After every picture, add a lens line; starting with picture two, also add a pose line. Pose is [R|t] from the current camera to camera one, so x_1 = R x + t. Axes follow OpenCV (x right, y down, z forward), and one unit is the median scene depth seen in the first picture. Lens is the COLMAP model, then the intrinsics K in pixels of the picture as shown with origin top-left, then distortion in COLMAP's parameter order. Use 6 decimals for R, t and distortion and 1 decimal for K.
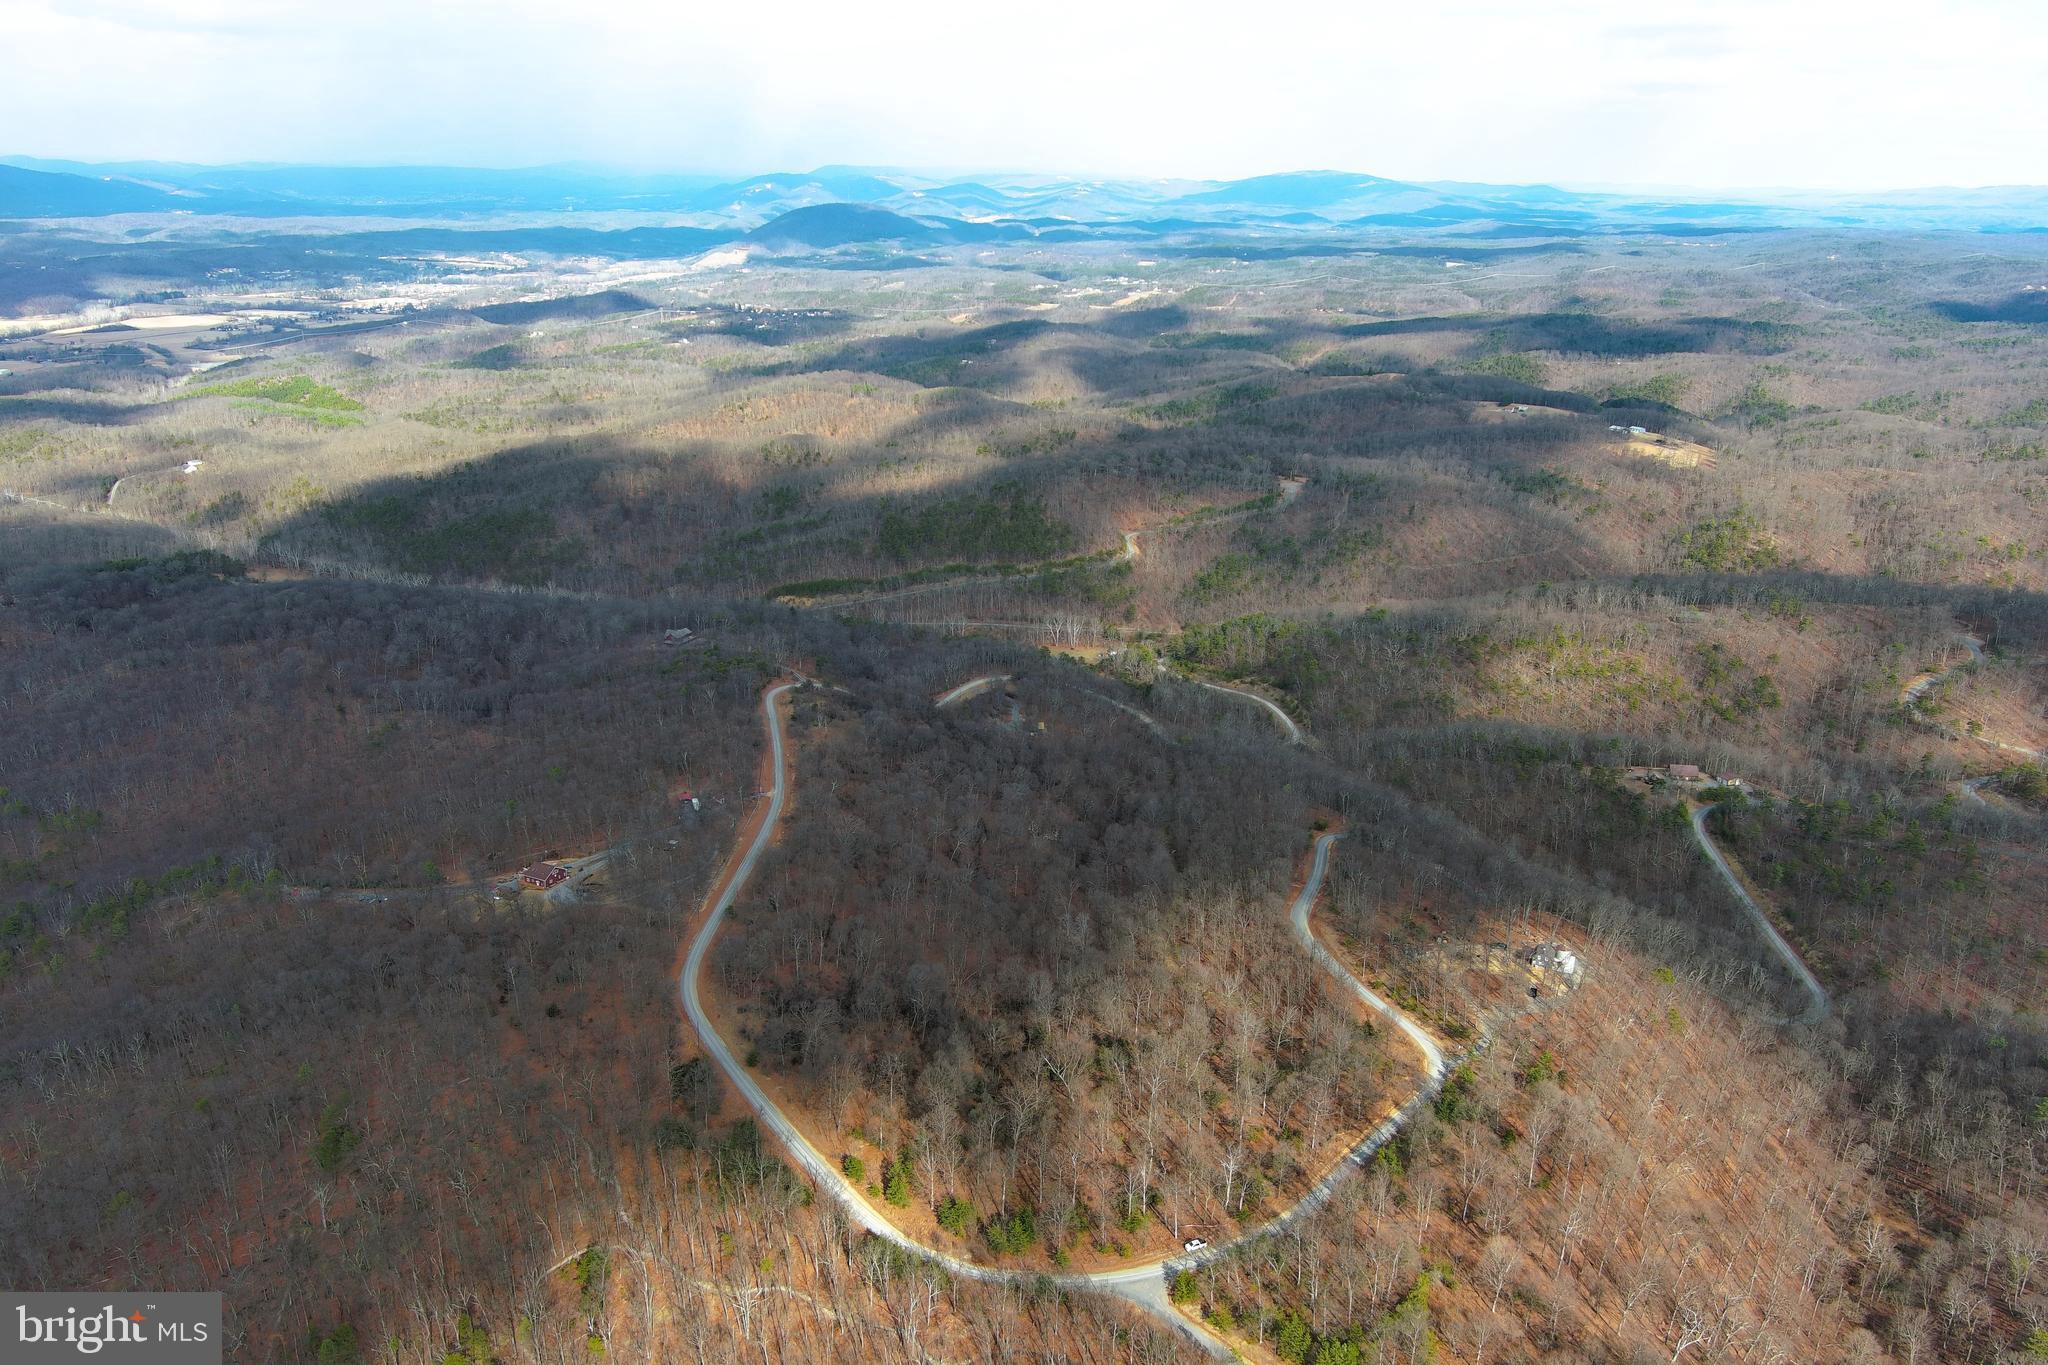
lens RADIAL K [[1585.7, 0, 1026.8], [0, 1585.7, 691.5], [0, 0, 1]] dist [0.020432, -0.018226]
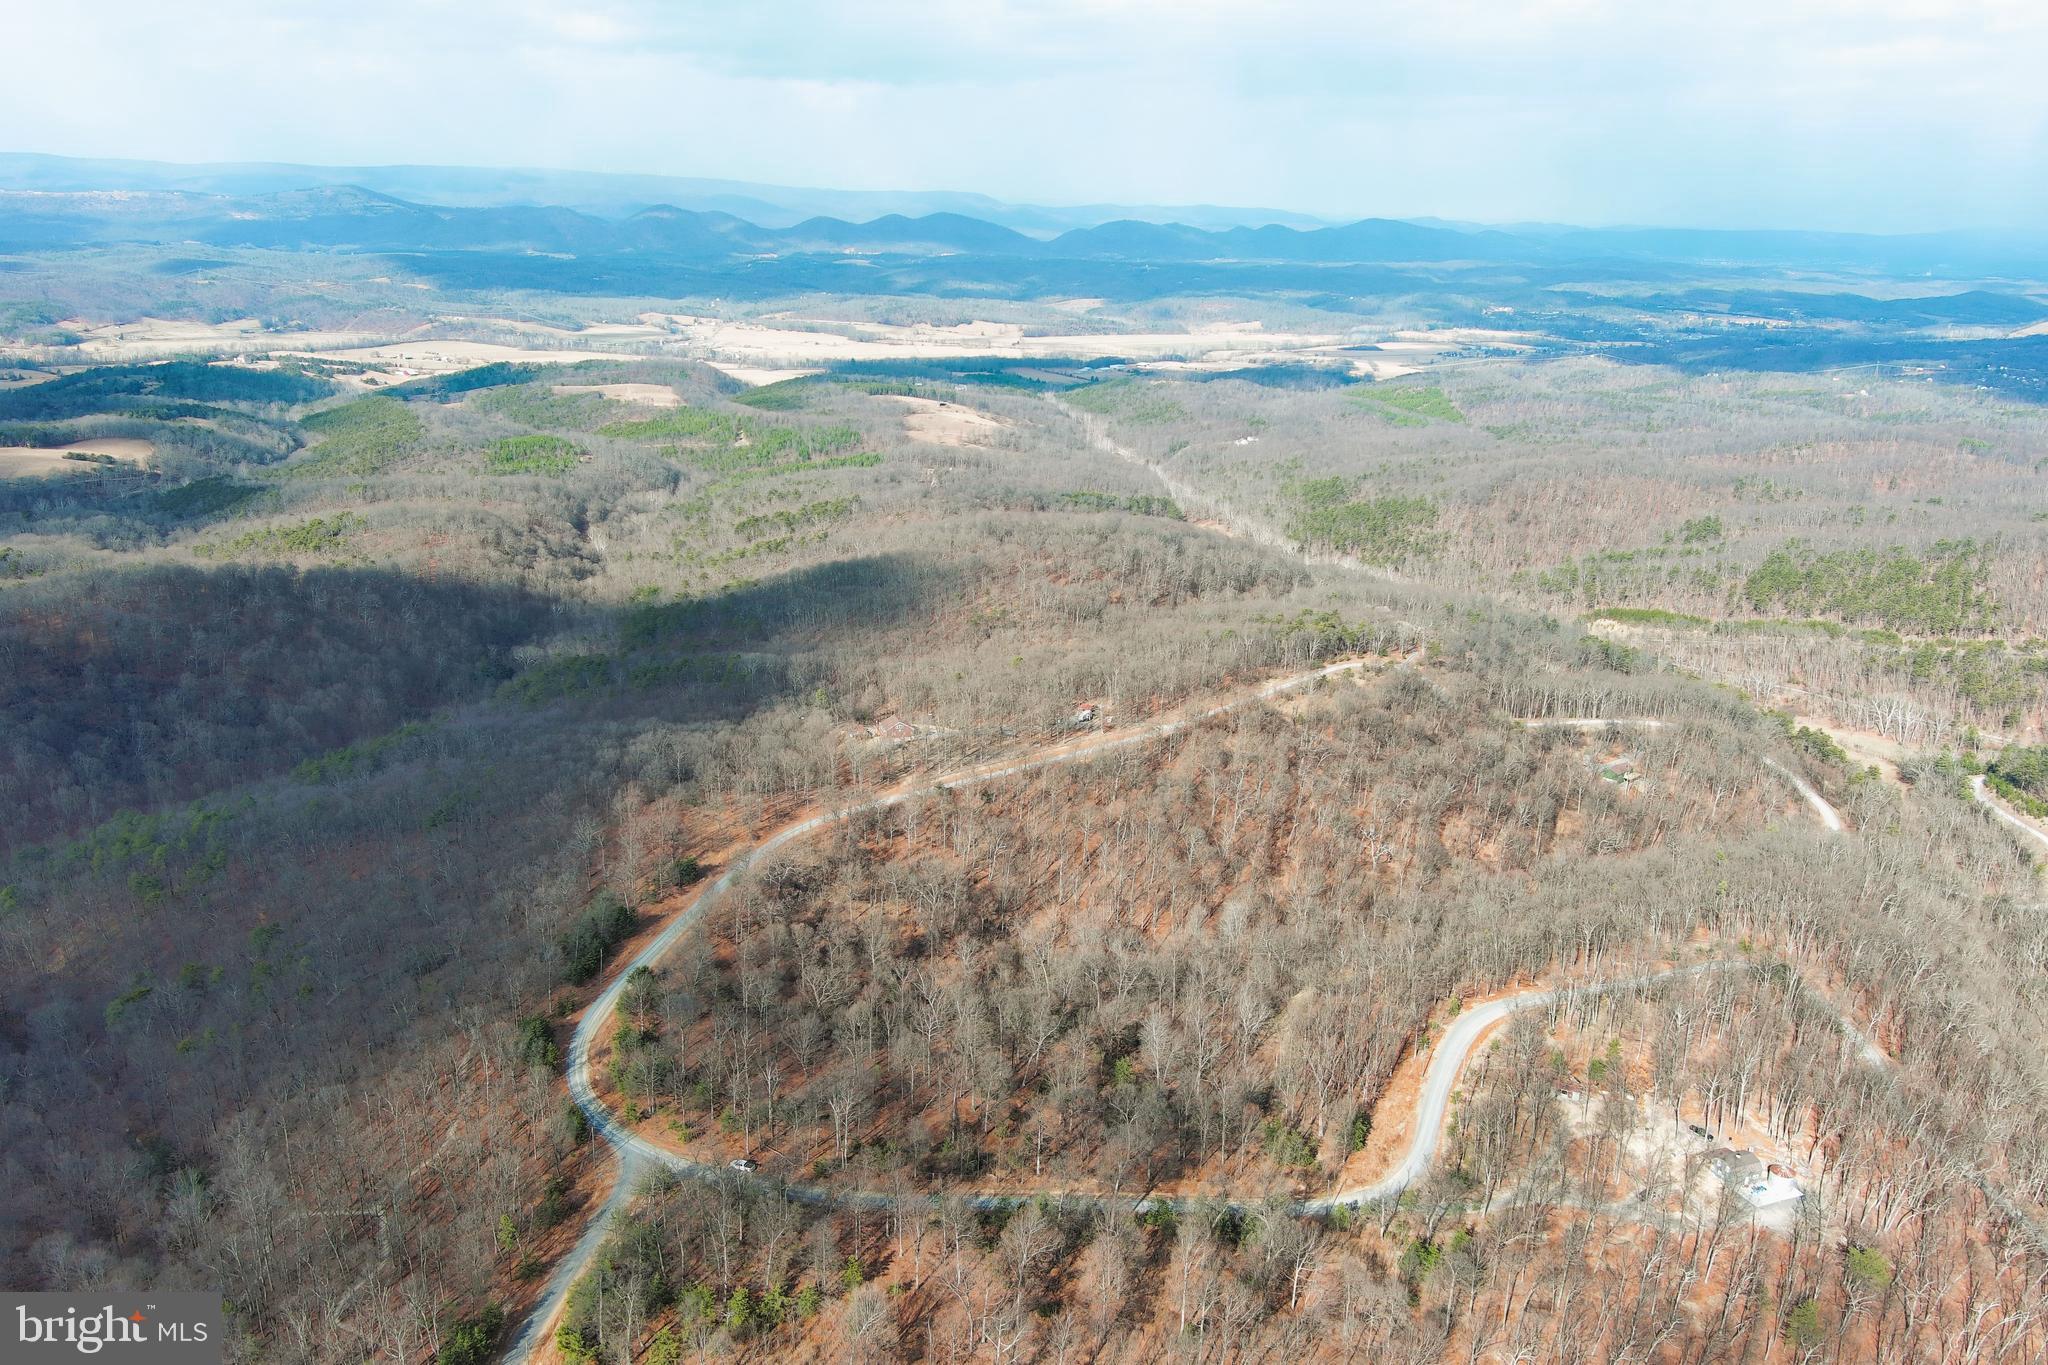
lens RADIAL K [[1585.7, 0, 1031.2], [0, 1585.7, 689.4], [0, 0, 1]] dist [0.020432, -0.018226]
pose [[0.700628, 0.210450, -0.681785, 0.461445], [-0.238535, 0.969622, 0.054170, 0.011196], [0.672474, 0.124677, 0.729544, 0.281284]]
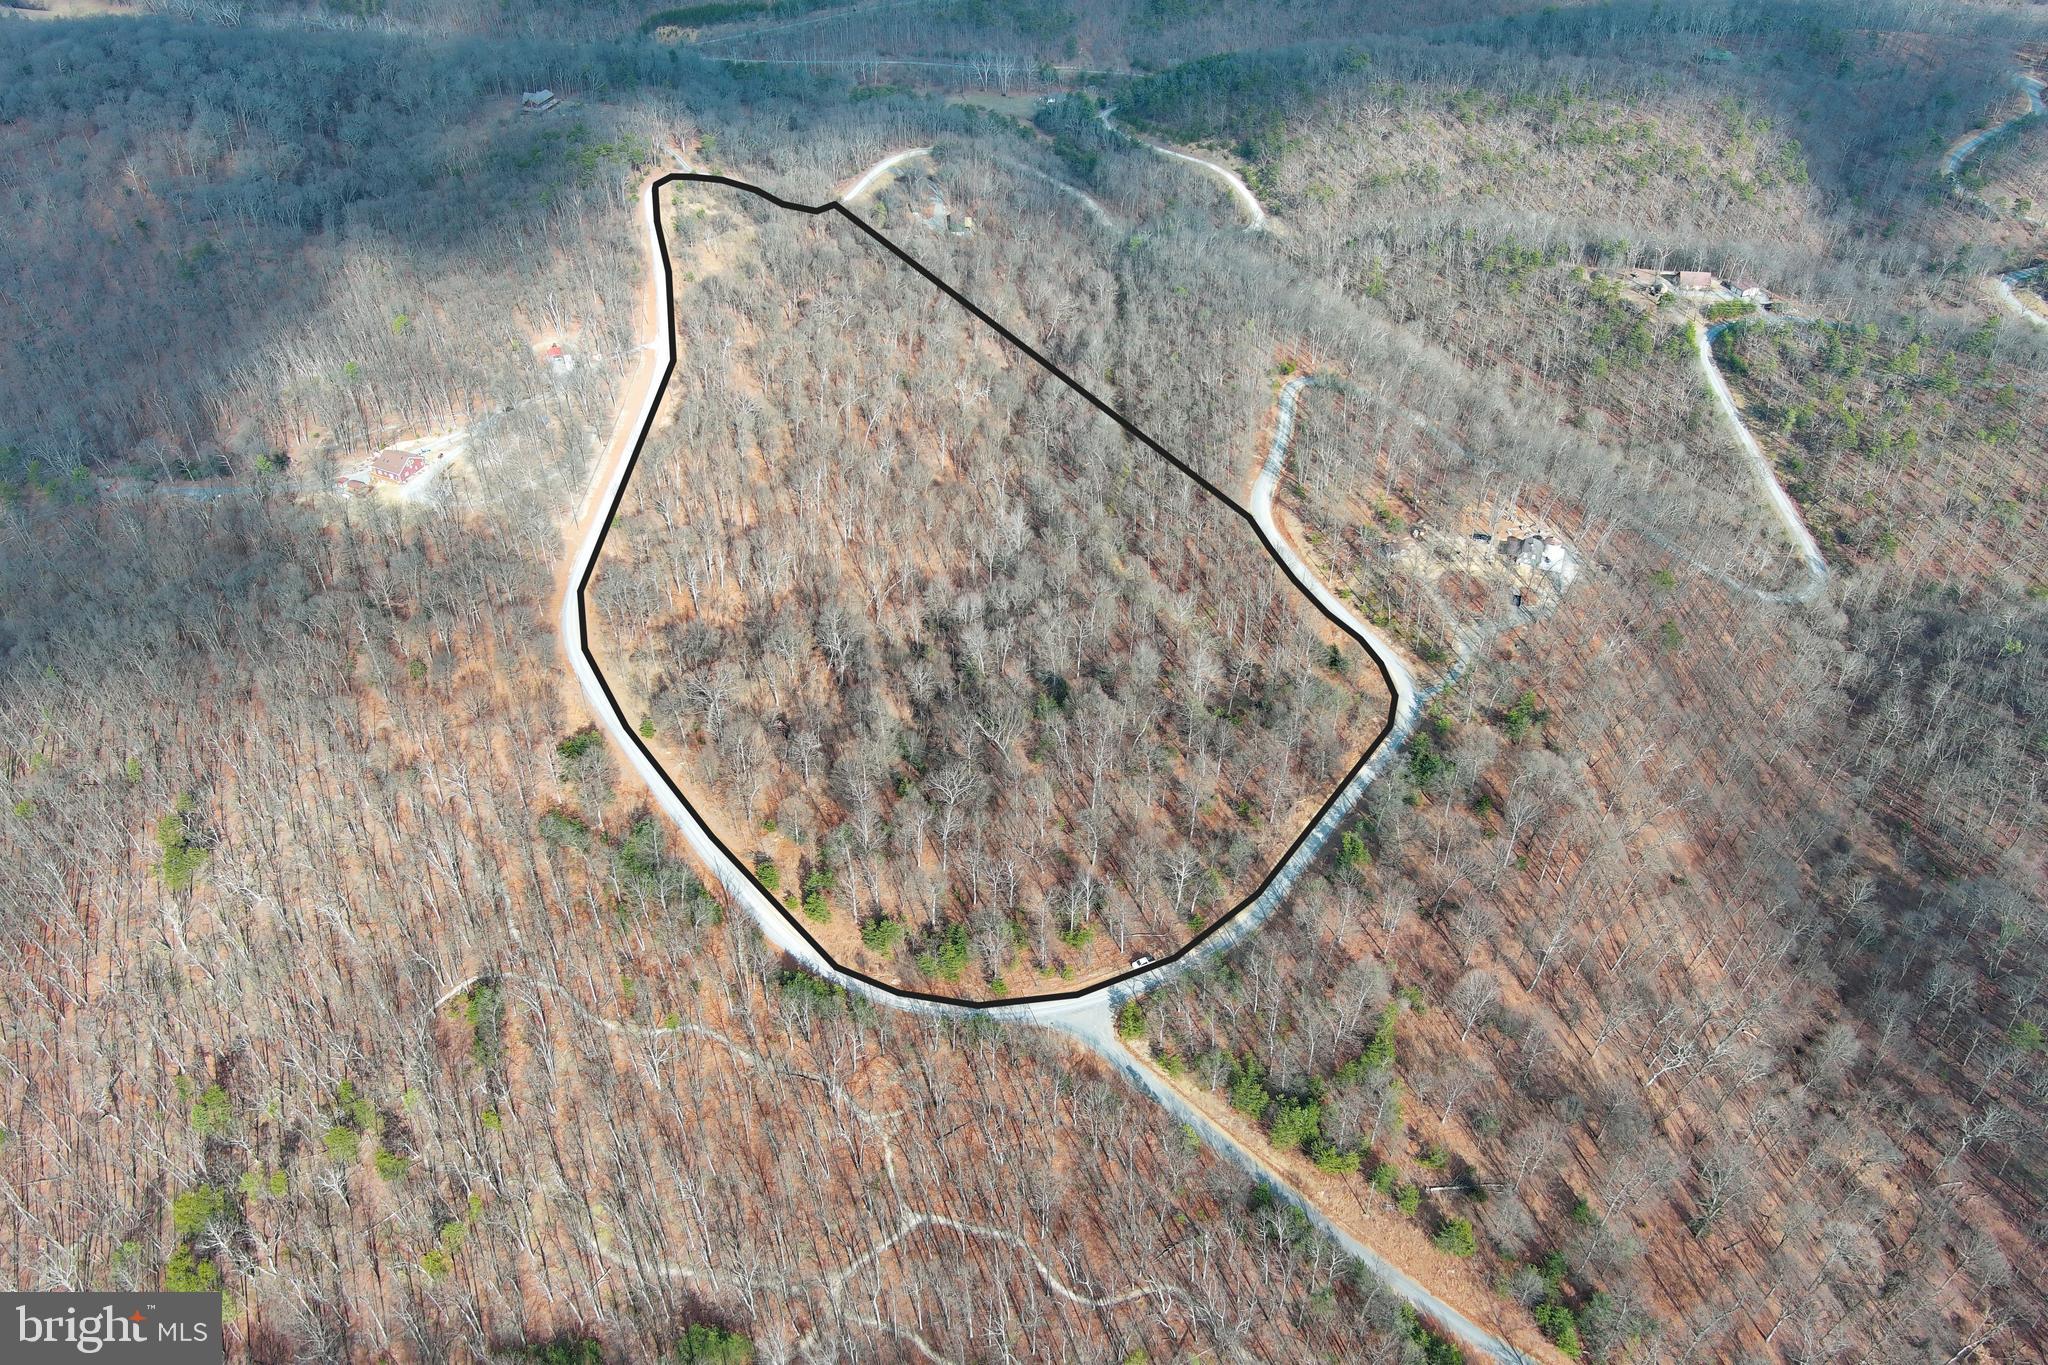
lens RADIAL K [[1585.7, 0, 1023.8], [0, 1585.7, 692.9], [0, 0, 1]] dist [0.020432, -0.018226]
pose [[0.999161, -0.026960, 0.030826, 0.007781], [0.013534, 0.927817, 0.372791, -0.086671], [-0.038652, -0.372061, 0.927403, 0.130470]]
